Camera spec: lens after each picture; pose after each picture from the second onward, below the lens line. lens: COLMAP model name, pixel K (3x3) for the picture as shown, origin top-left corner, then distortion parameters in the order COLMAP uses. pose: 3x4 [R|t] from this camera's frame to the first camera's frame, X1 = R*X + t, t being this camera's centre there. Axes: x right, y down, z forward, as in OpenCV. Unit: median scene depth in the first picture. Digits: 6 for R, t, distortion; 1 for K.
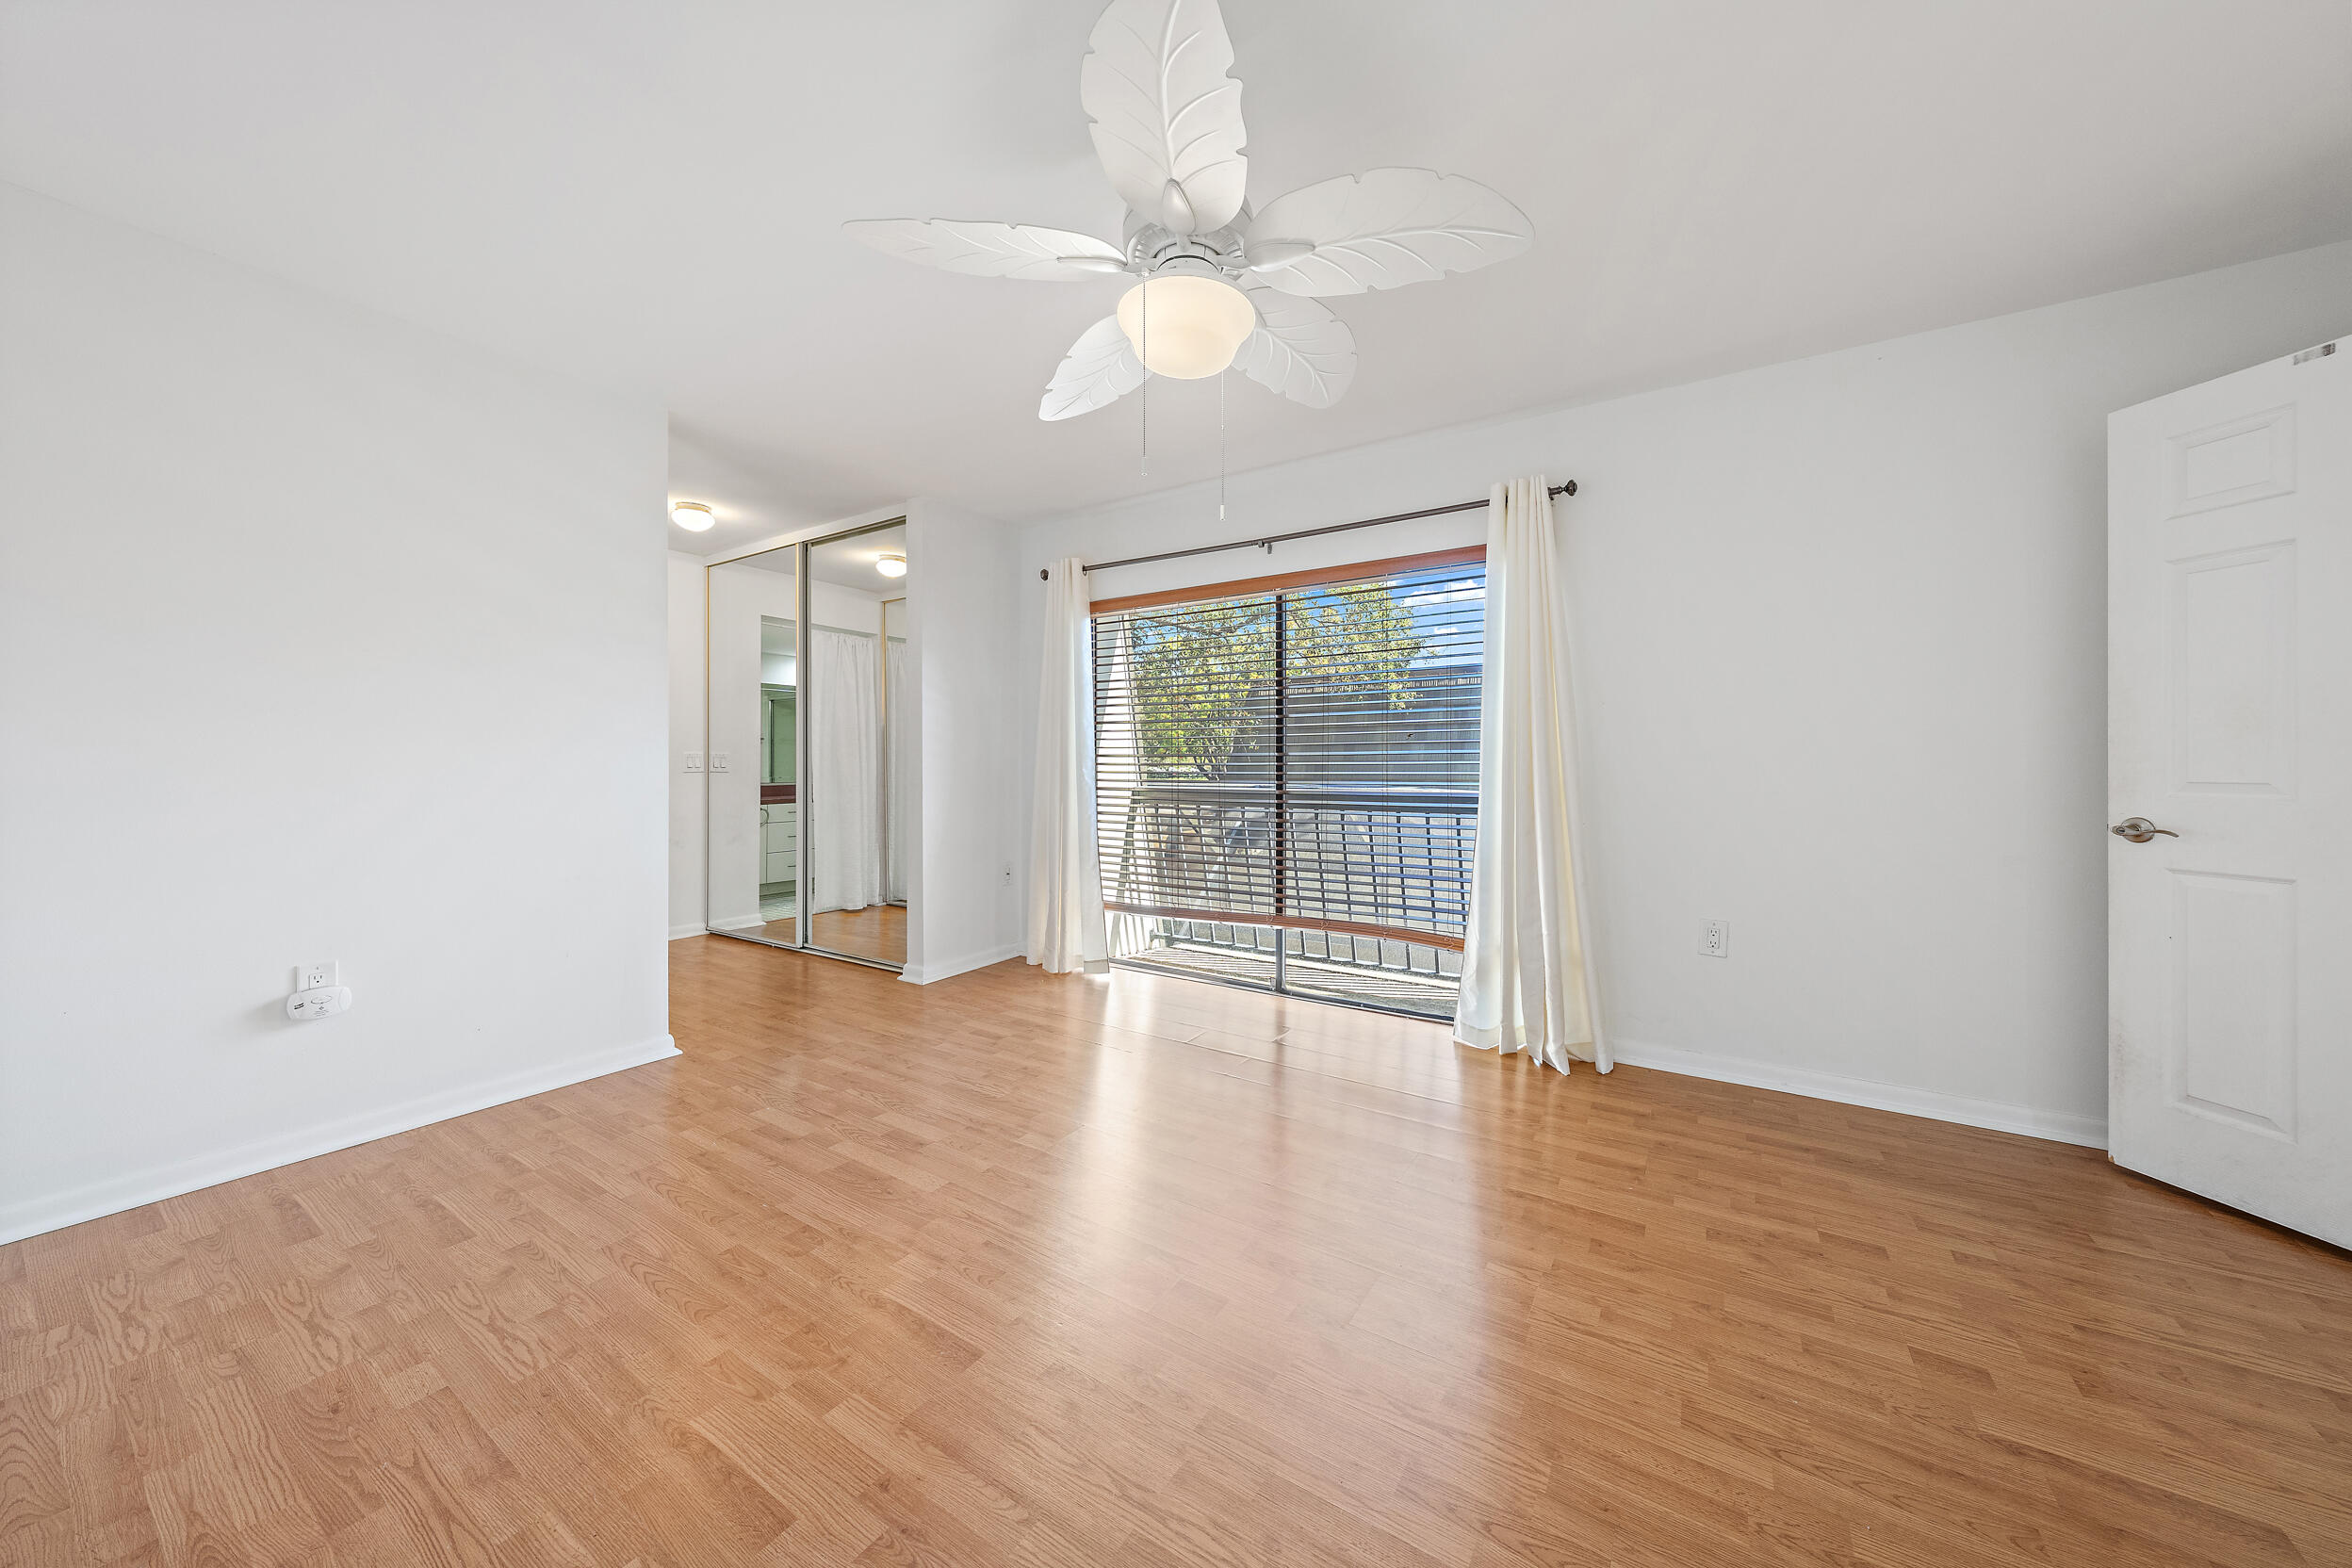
lens RADIAL K [[807.2, 0, 1173.9], [0, 807.2, 798.2], [0, 0, 1]] dist [-0.001061, -0.000077]
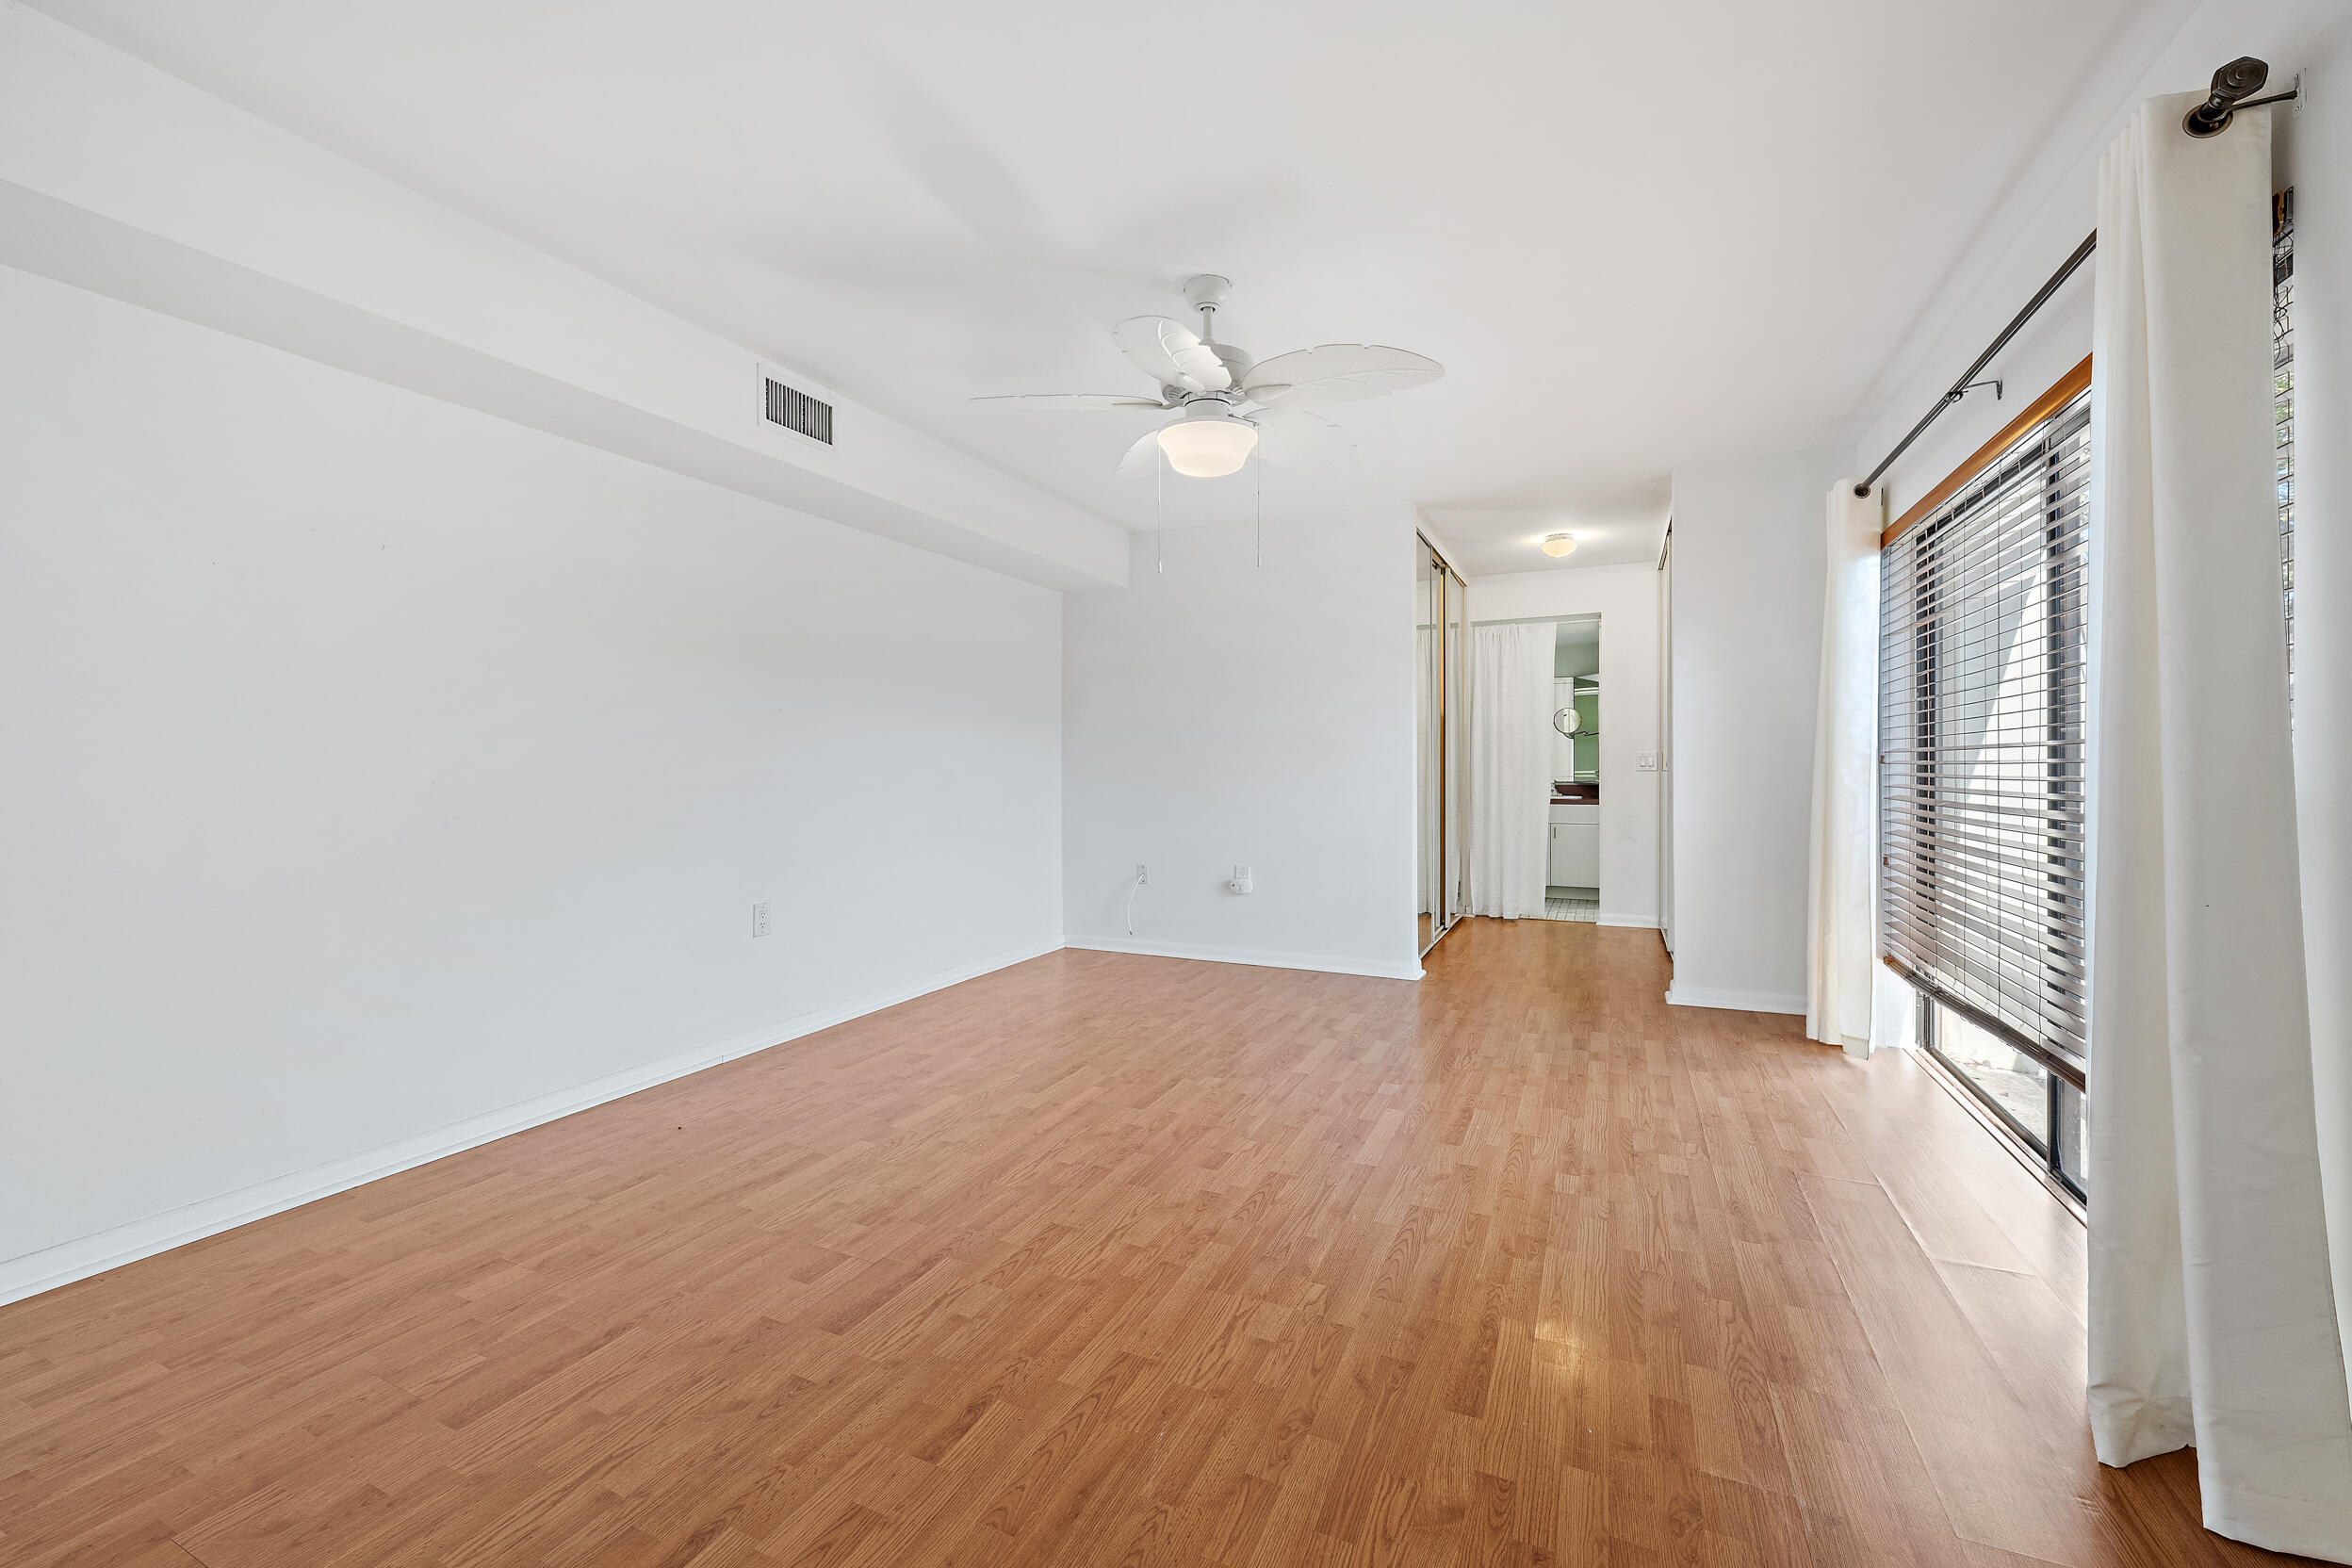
lens RADIAL K [[925.3, 0, 1174.3], [0, 925.3, 765.5], [0, 0, 1]] dist [0.002932, 0.000082]
pose [[0.135027, -0.001592, -0.990841, 1.187302], [-0.035554, 0.999347, -0.006451, -0.019098], [0.990204, 0.036100, 0.134883, 0.537559]]
